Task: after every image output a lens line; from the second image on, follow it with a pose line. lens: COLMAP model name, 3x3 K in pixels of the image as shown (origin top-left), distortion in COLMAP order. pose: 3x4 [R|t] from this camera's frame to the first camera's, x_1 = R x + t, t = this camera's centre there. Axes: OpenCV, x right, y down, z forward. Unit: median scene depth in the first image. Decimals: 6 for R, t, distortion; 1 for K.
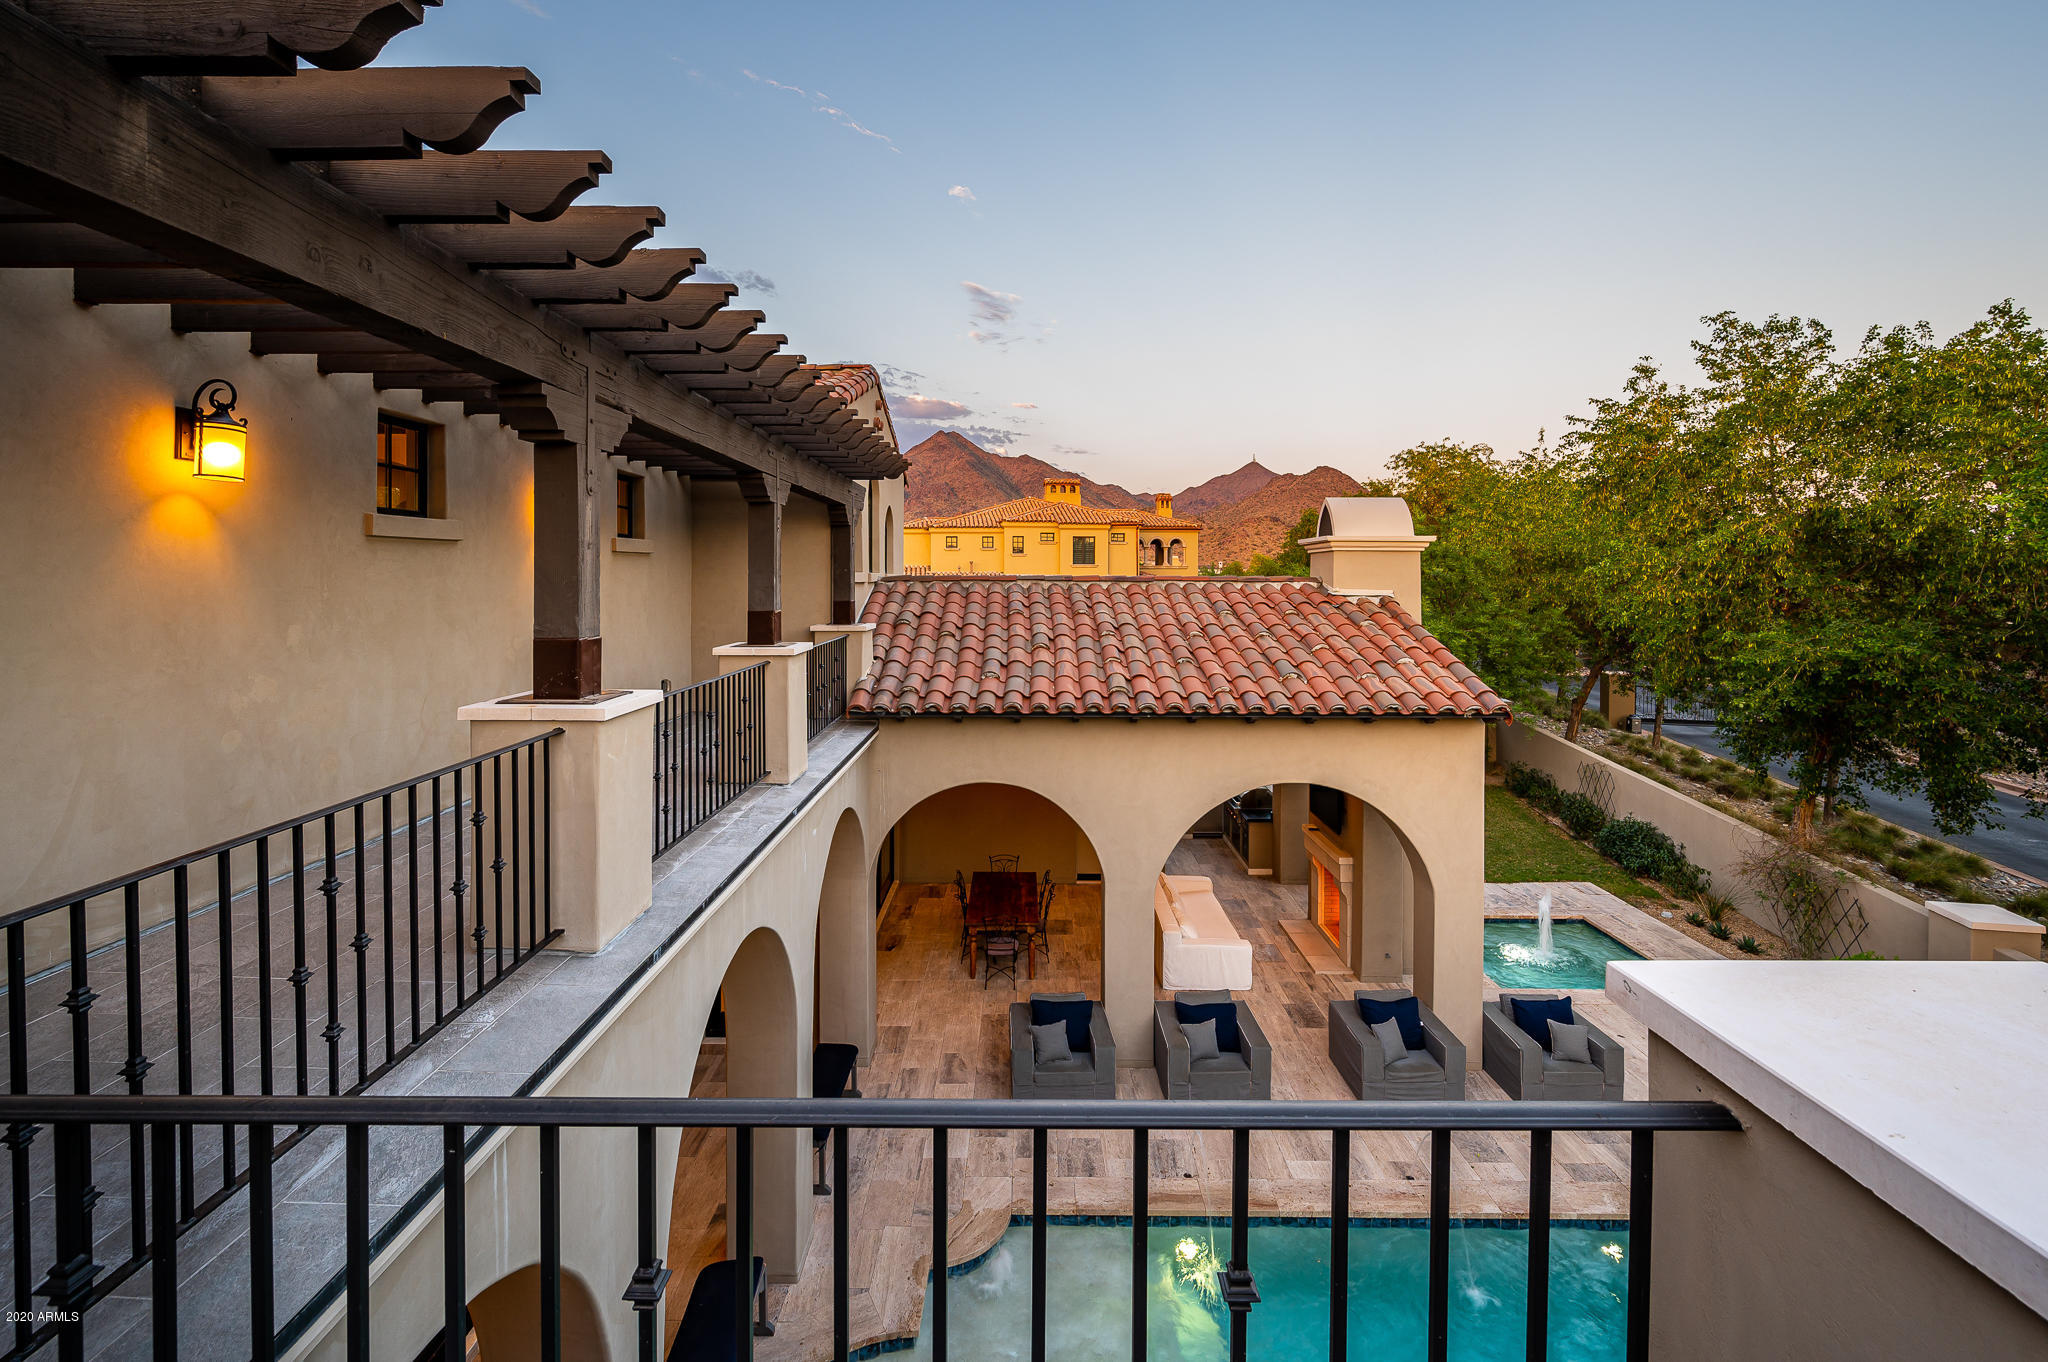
lens RADIAL K [[928.6, 0, 1016.9], [0, 928.6, 599.0], [0, 0, 1]] dist [0.000592, 0.000511]
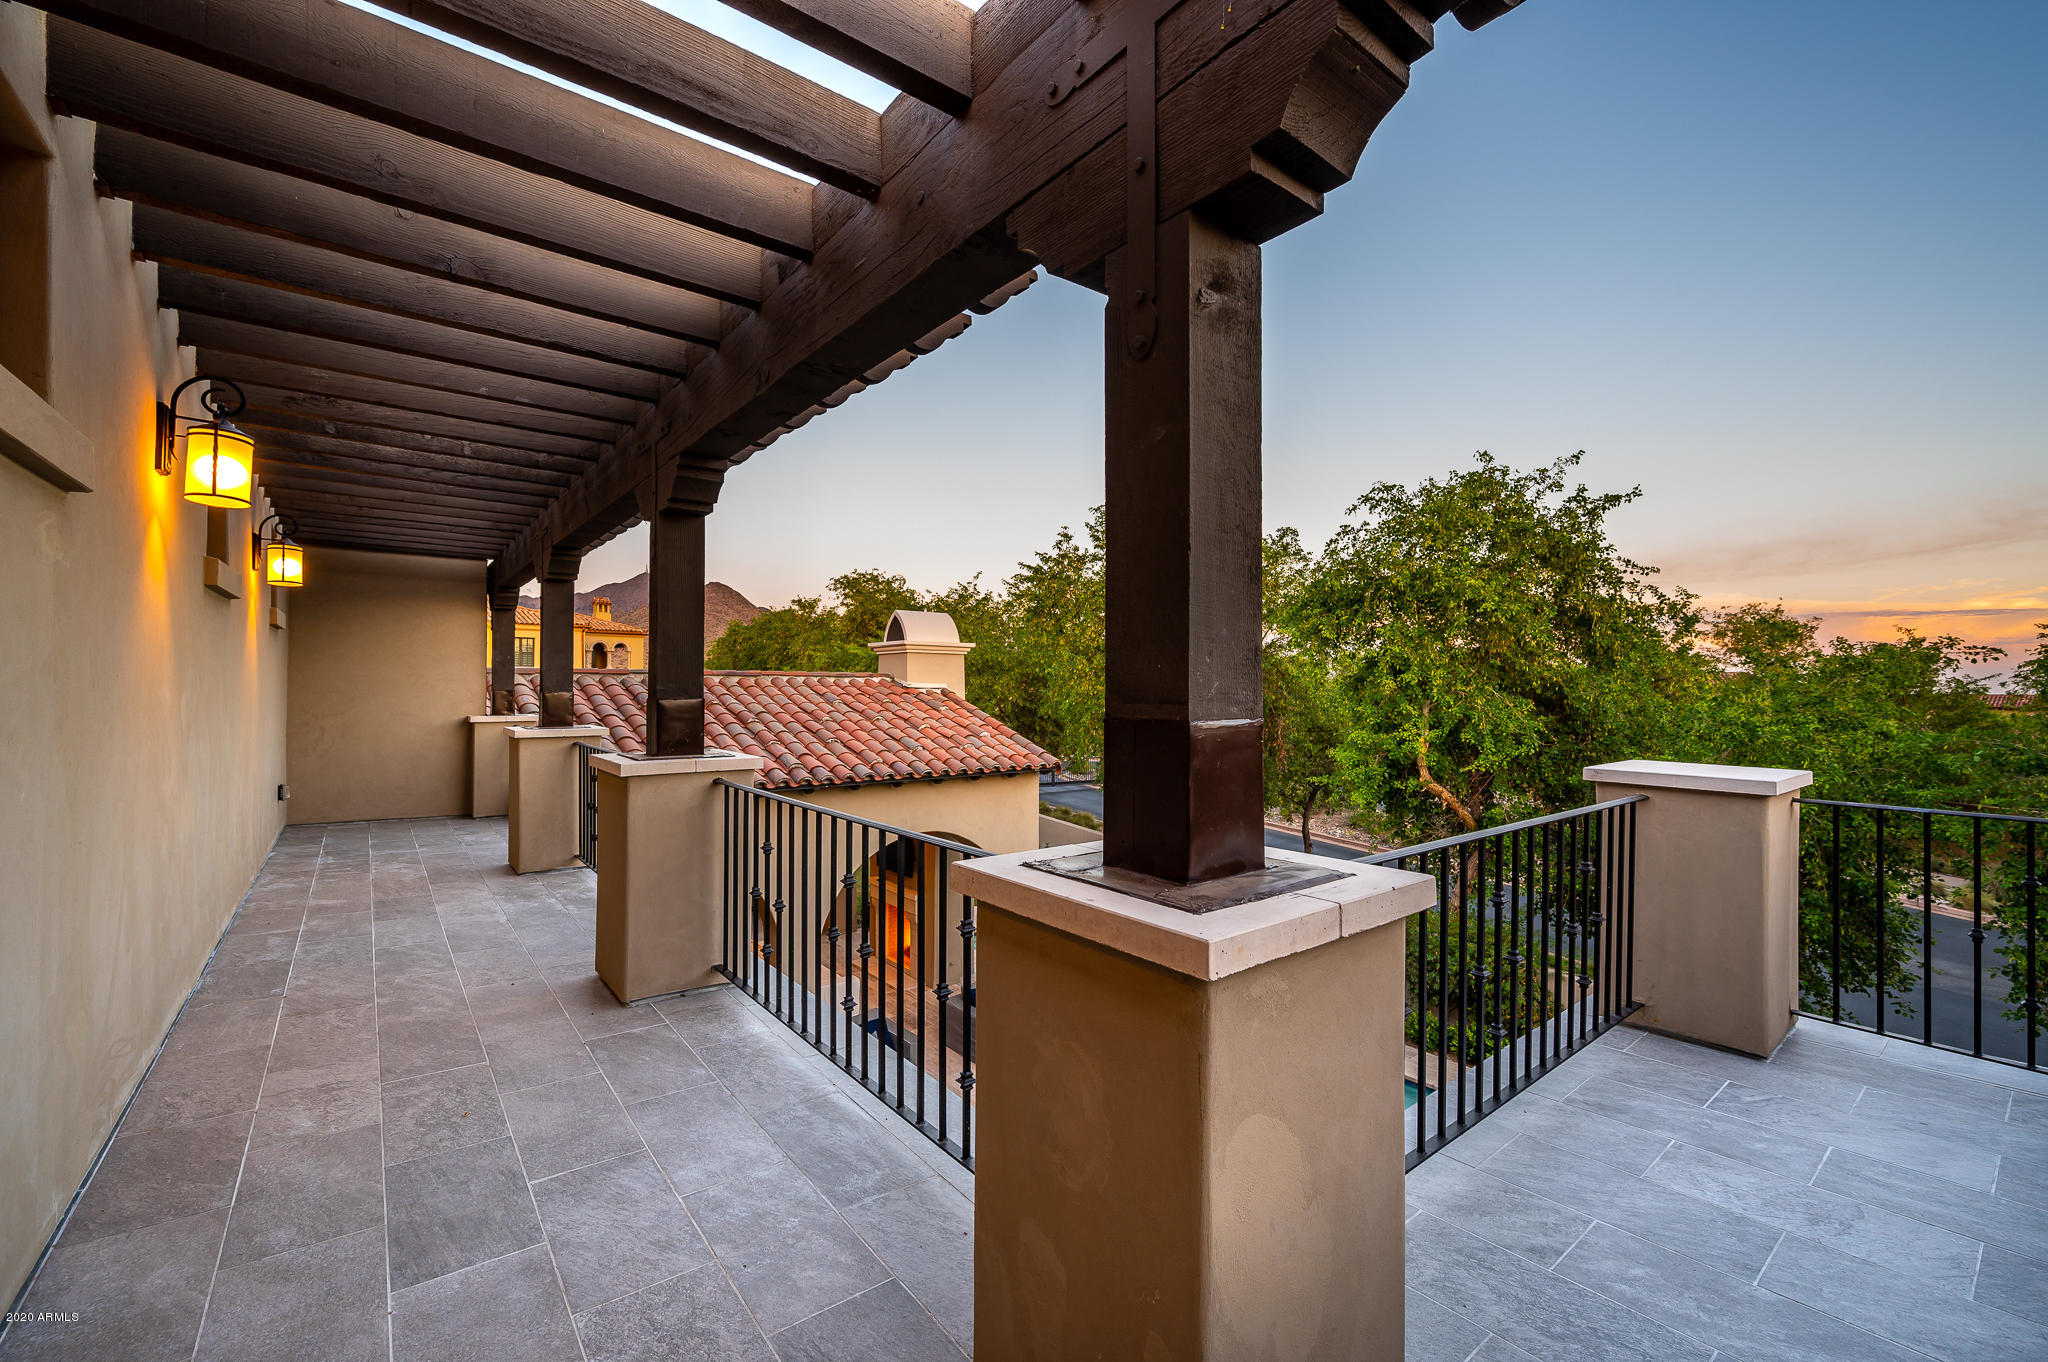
lens RADIAL K [[844.9, 0, 1035.3], [0, 844.9, 685.0], [0, 0, 1]] dist [0.003903, -0.000165]
pose [[0.774160, 0.000618, 0.632990, -0.215473], [0.013959, 0.999740, -0.018048, 0.013282], [-0.632836, 0.022808, 0.773950, 0.002882]]
